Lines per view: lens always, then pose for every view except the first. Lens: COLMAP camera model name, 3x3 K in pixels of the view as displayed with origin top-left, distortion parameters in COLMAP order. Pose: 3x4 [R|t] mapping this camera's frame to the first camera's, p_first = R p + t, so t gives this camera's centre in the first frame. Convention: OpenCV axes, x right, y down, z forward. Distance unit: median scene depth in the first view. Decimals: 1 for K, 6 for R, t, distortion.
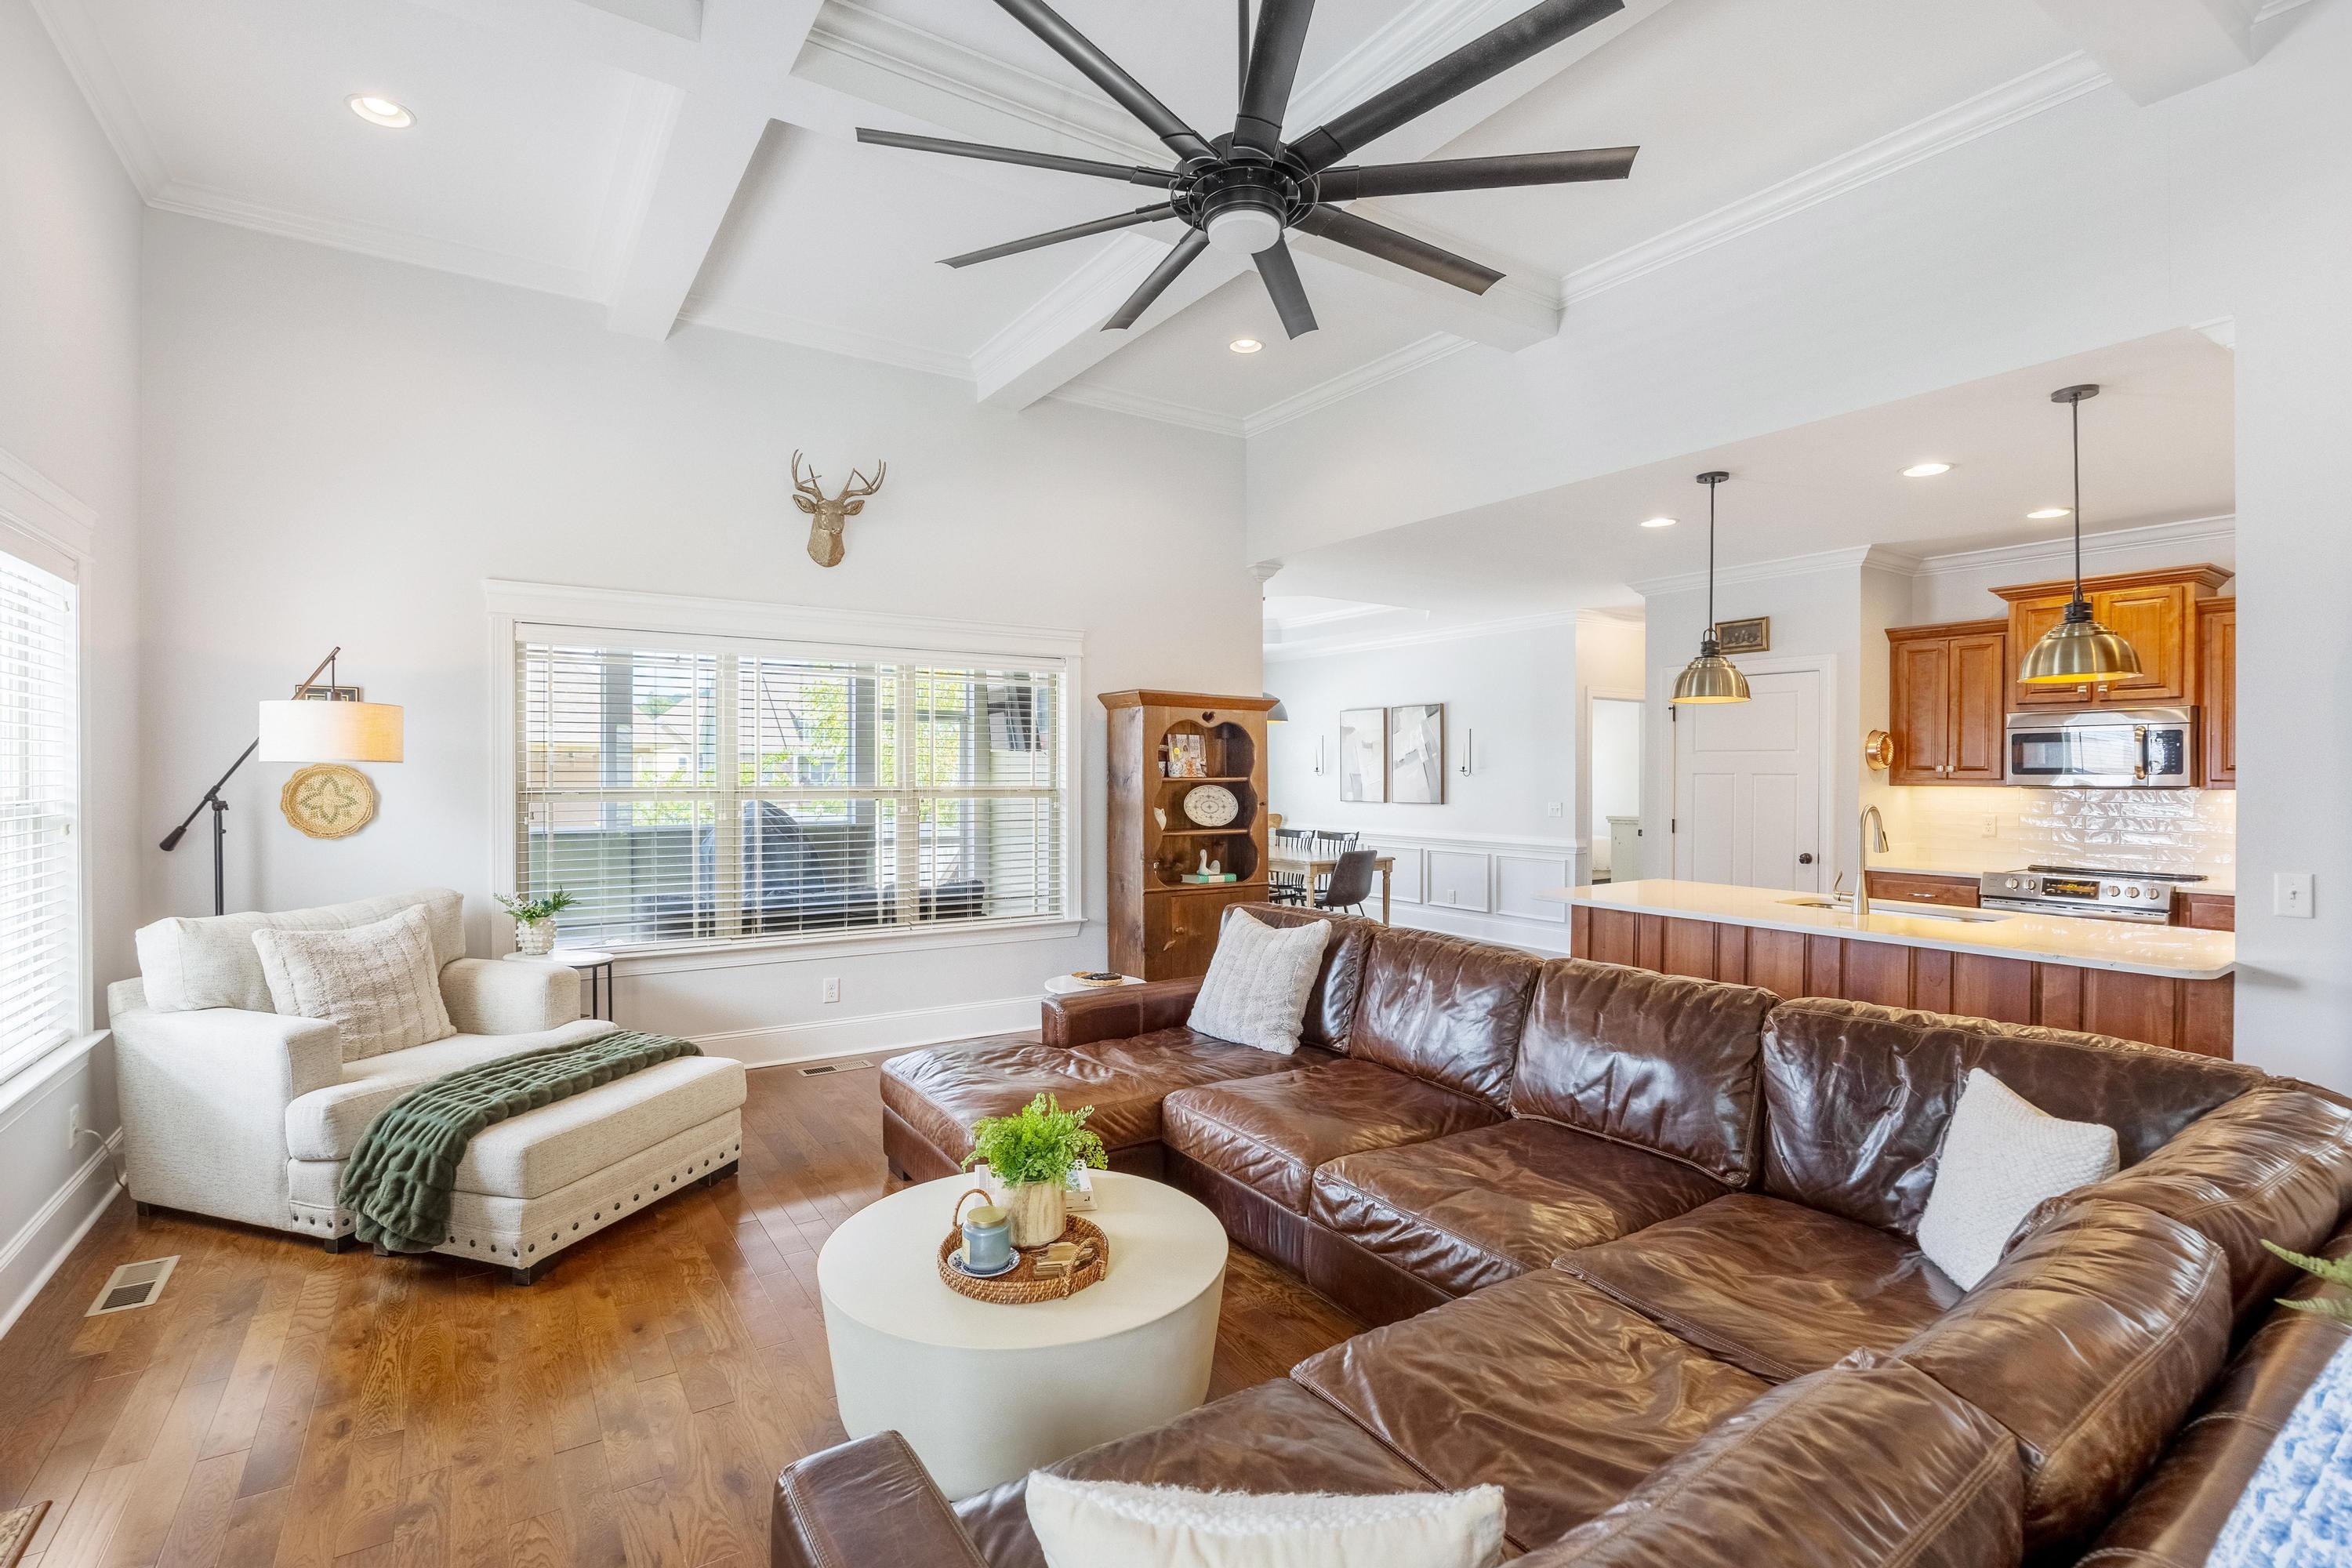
lens RADIAL K [[1063.6, 0, 1147.5], [0, 1063.6, 780.4], [0, 0, 1]] dist [-0.014573, -0.000401]
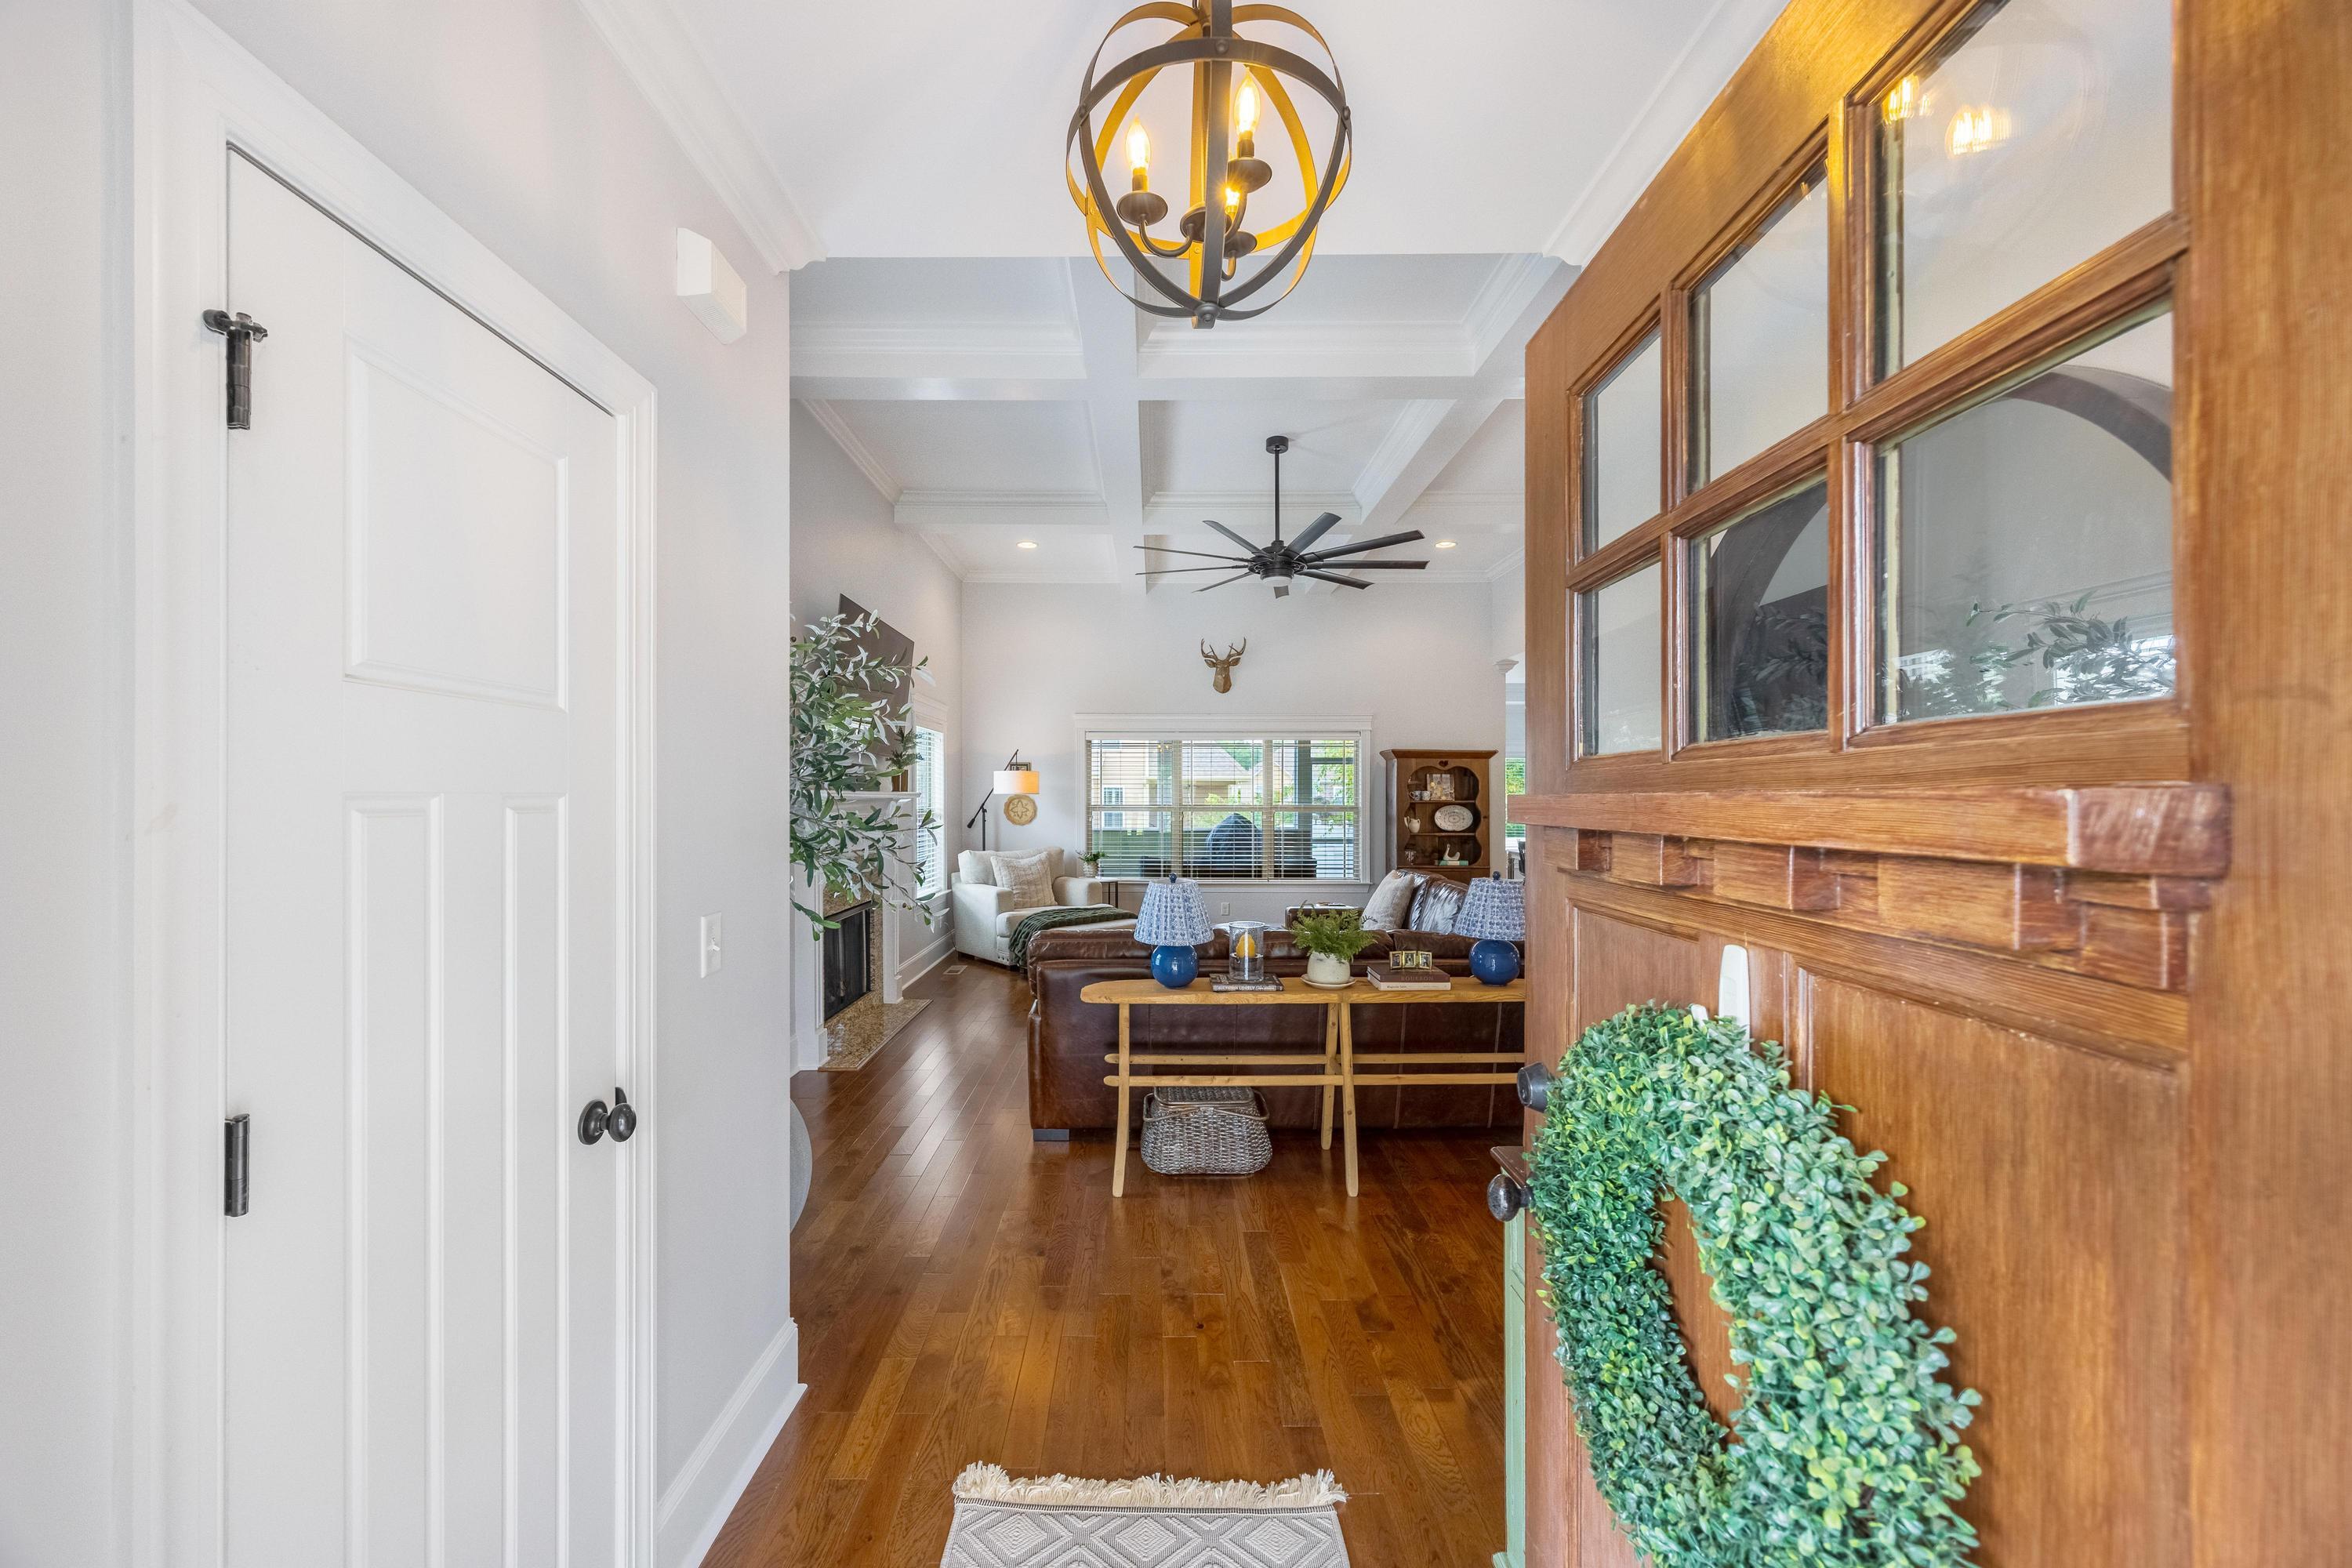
lens RADIAL K [[927.8, 0, 1146.5], [0, 927.8, 797.3], [0, 0, 1]] dist [0.000364, -0.000025]
pose [[0.827269, -0.003438, -0.561795, 0.556280], [-0.002851, 0.999943, -0.010317, 0.009829], [0.561799, 0.010137, 0.827212, -0.507940]]
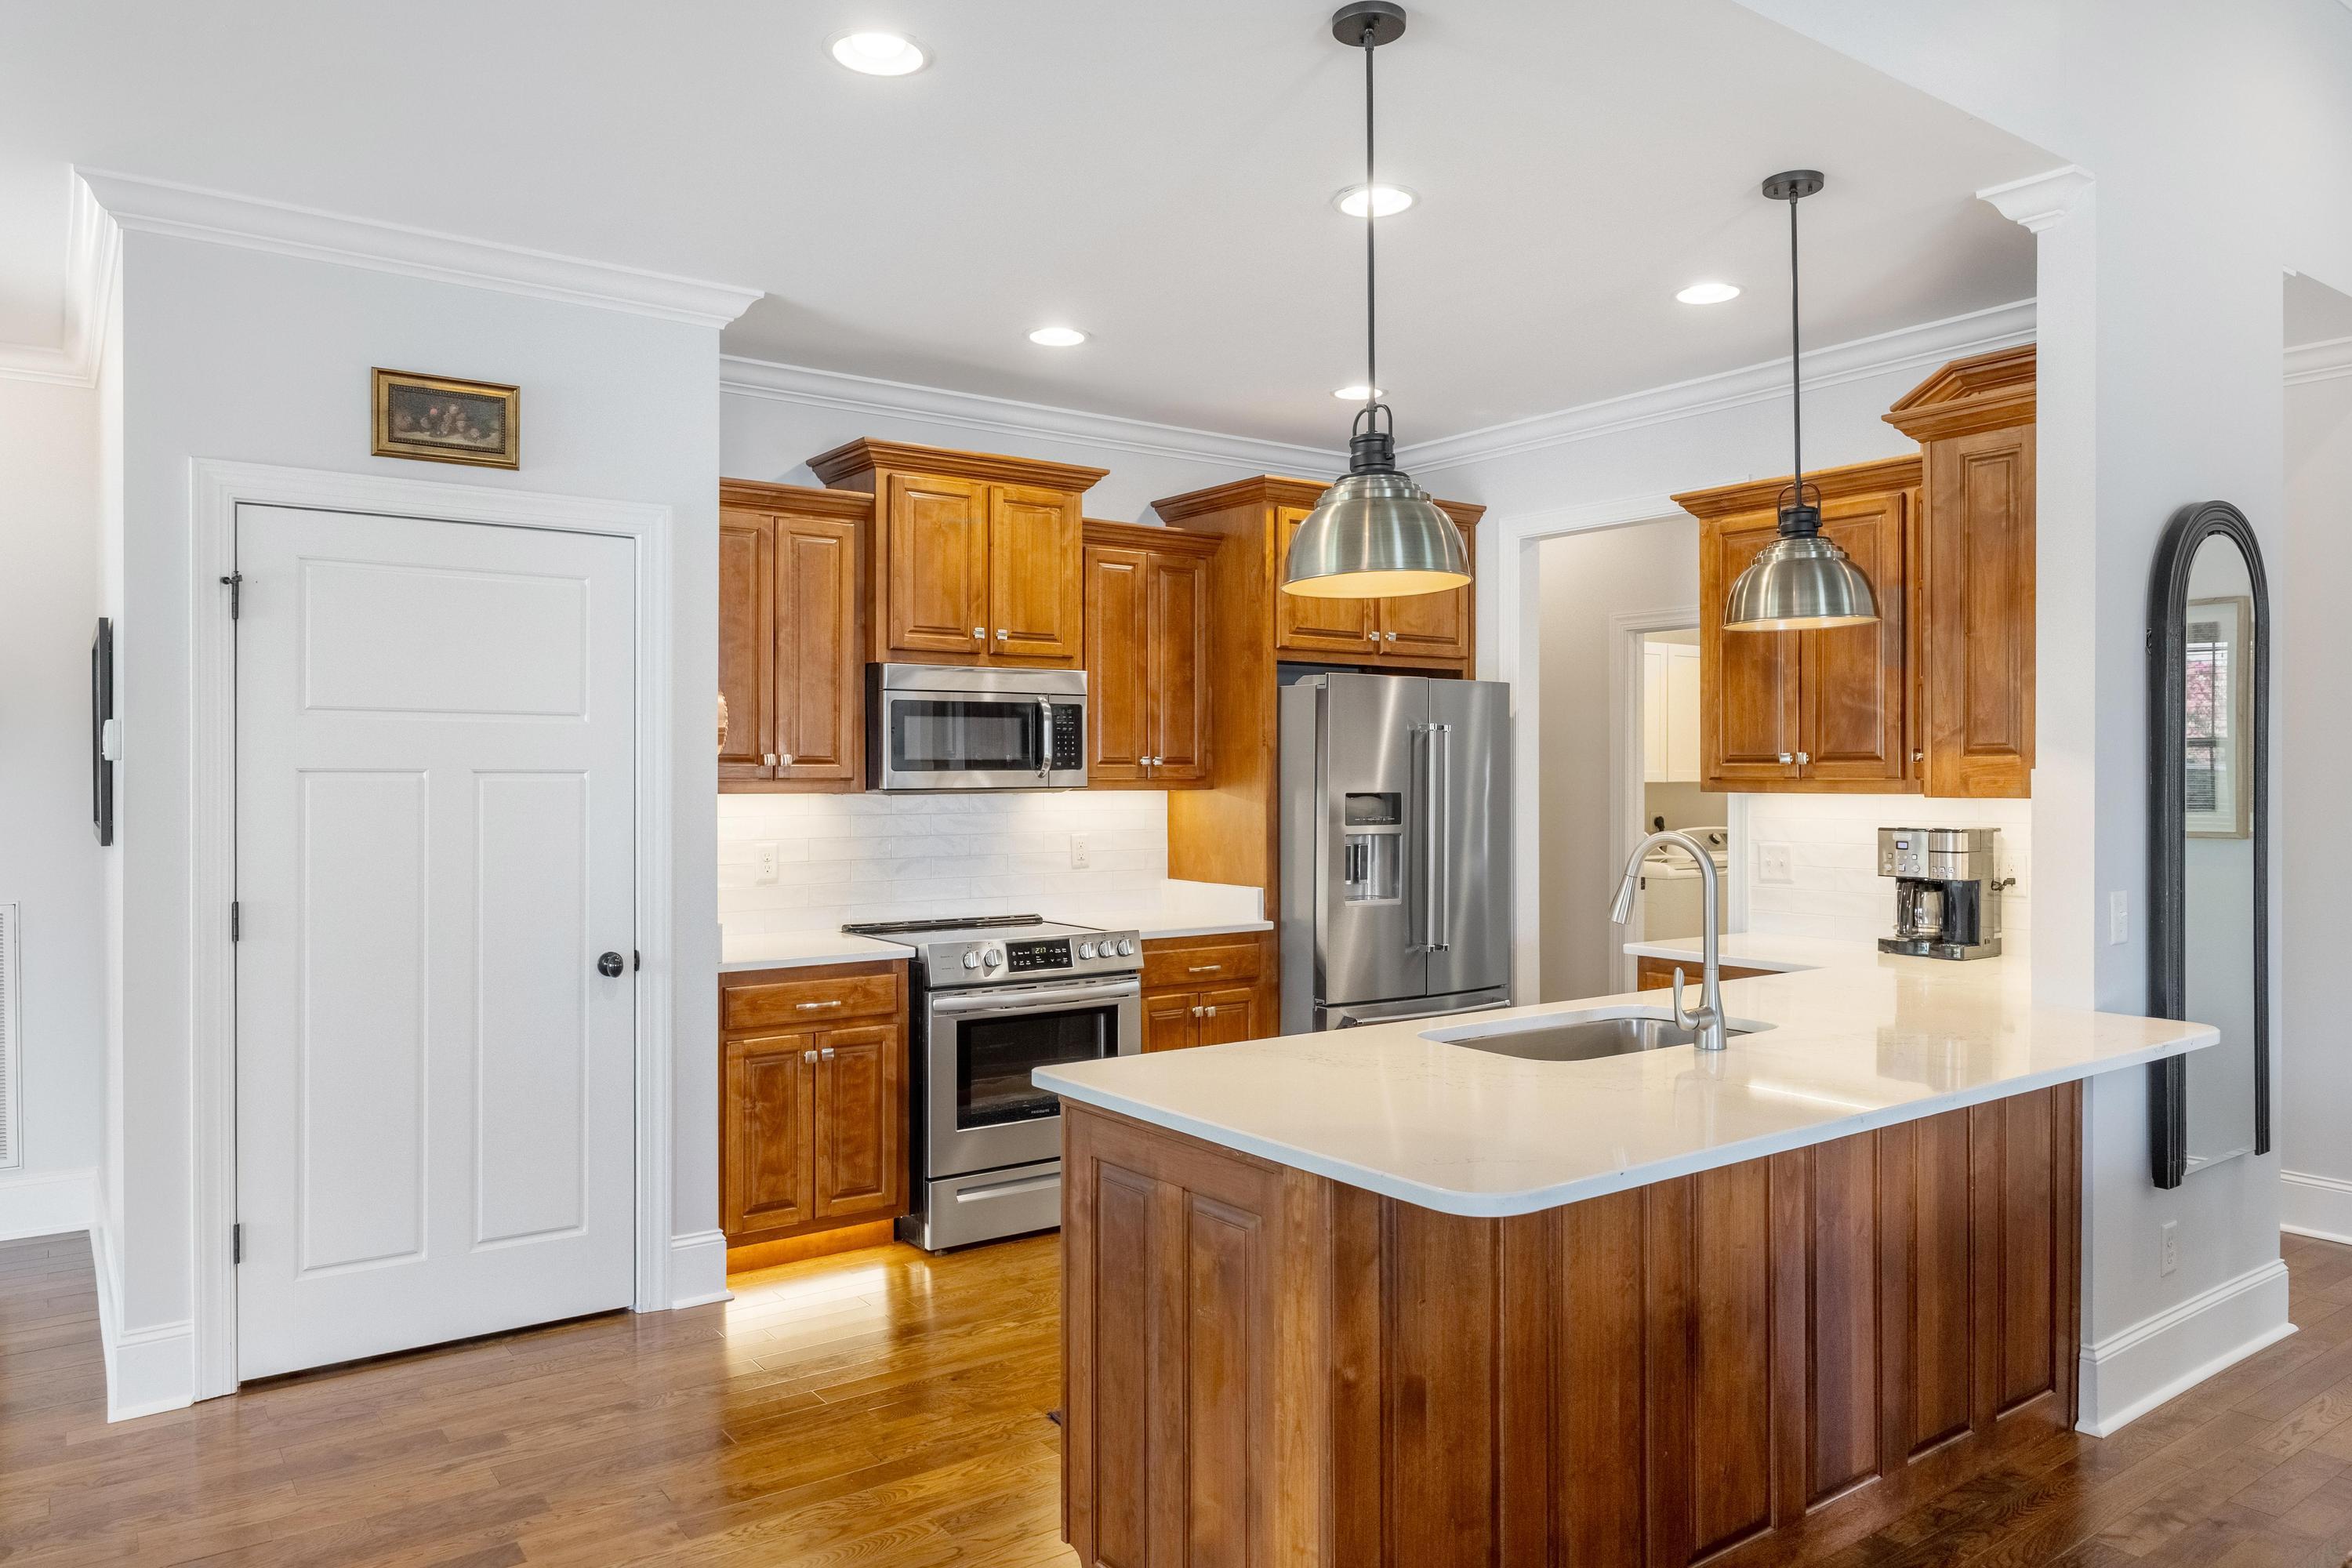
lens RADIAL K [[1565.3, 0, 1175.1], [0, 1565.3, 775.0], [0, 0, 1]] dist [-0.001206, 0.001899]
pose [[-0.050436, -0.005176, 0.998714, -0.040019], [0.006580, 0.999963, 0.005515, -0.007482], [-0.998706, 0.006850, -0.050401, 0.977365]]
